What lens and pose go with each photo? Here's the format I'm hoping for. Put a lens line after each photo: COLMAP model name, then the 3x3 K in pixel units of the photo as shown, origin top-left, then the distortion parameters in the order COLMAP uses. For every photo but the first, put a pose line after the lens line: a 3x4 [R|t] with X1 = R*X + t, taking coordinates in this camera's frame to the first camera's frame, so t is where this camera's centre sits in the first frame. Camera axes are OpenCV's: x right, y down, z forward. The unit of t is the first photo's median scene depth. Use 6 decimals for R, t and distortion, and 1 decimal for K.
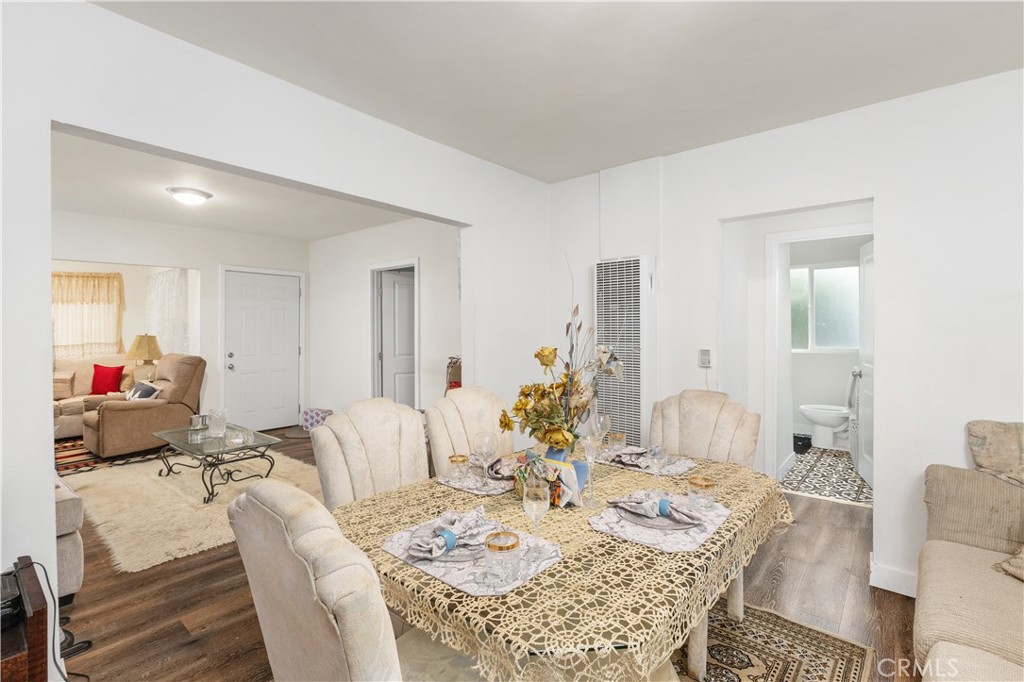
lens RADIAL K [[472.3, 0, 511.0], [0, 472.3, 333.5], [0, 0, 1]] dist [-0.000254, -0.000048]
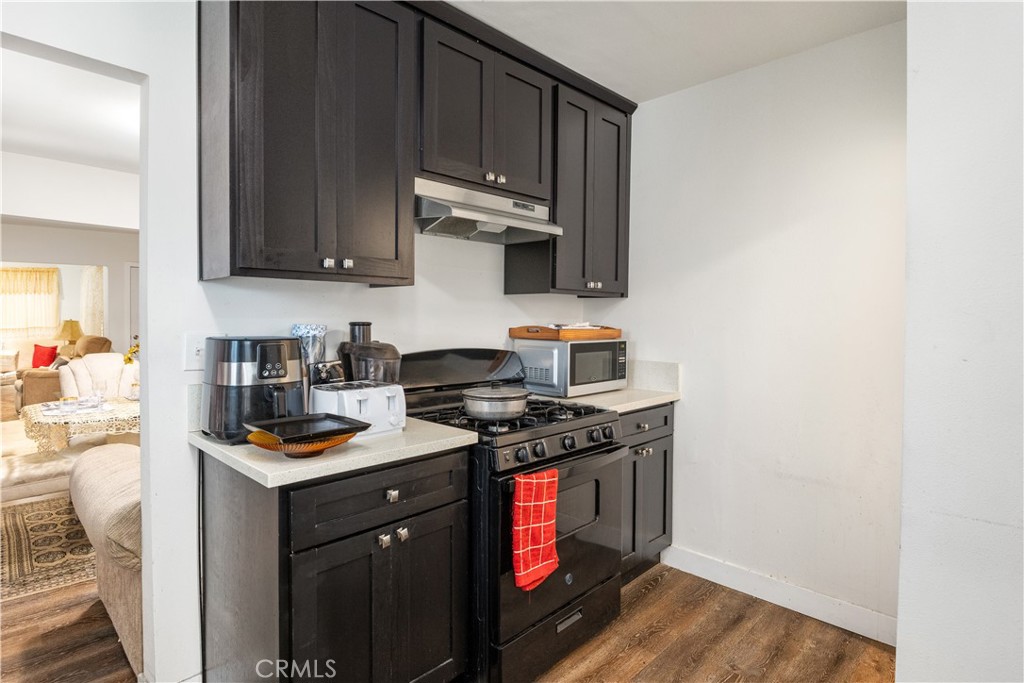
lens RADIAL K [[543.5, 0, 510.6], [0, 543.5, 336.0], [0, 0, 1]] dist [-0.003347, -0.000615]
pose [[0.997350, 0.008451, -0.072257, 0.428752], [-0.007082, 0.999791, 0.019181, 0.009051], [0.072404, -0.018618, 0.997202, -0.290589]]
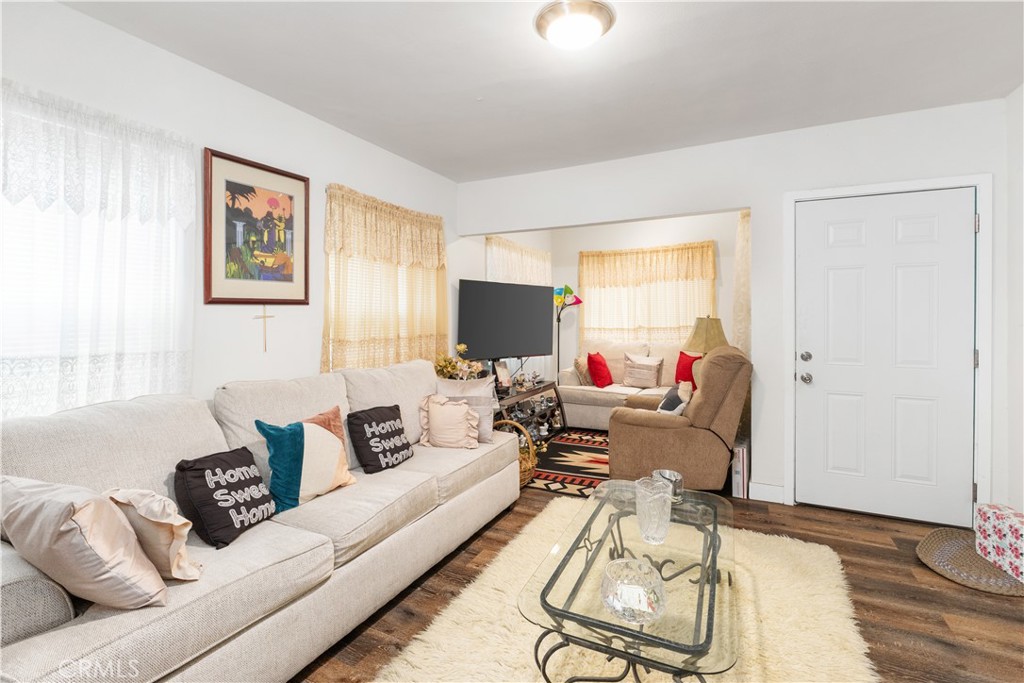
lens RADIAL K [[472.3, 0, 517.3], [0, 472.3, 313.0], [0, 0, 1]] dist [-0.000254, -0.000048]
pose [[0.263887, 0.003022, -0.964549, -0.147116], [-0.009256, 0.999957, 0.000601, -0.000919], [0.964509, 0.008769, 0.263903, 0.499131]]
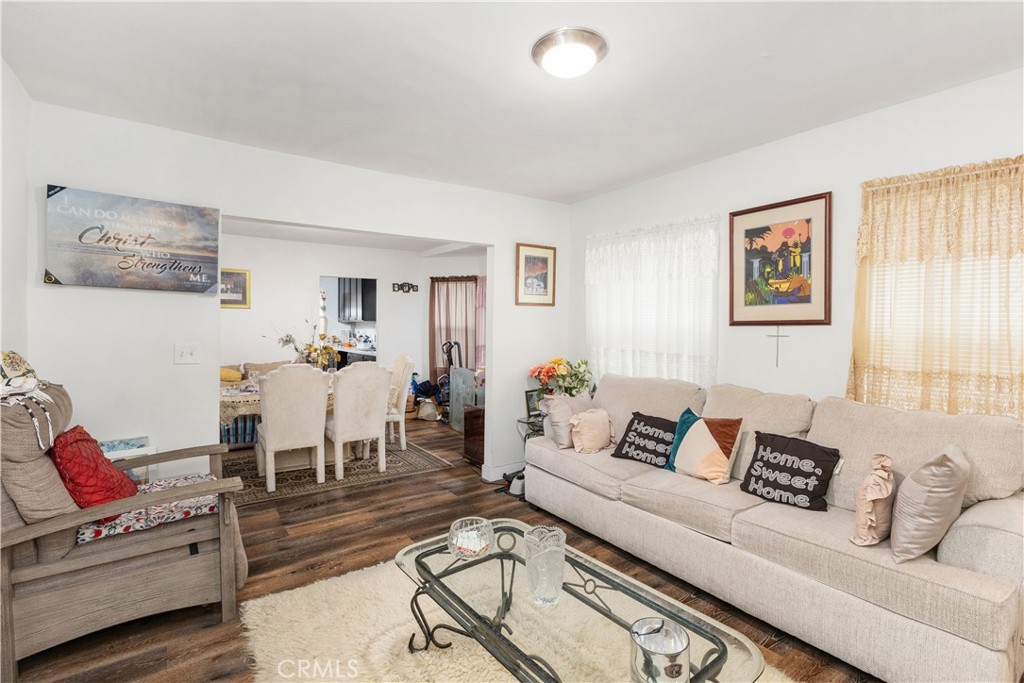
lens RADIAL K [[472.3, 0, 513.3], [0, 472.3, 337.6], [0, 0, 1]] dist [-0.000254, -0.000048]
pose [[-0.976722, -0.005442, 0.214442, -1.021434], [0.001613, 0.999463, 0.032714, -0.026301], [-0.214505, 0.032299, -0.976189, 1.699945]]
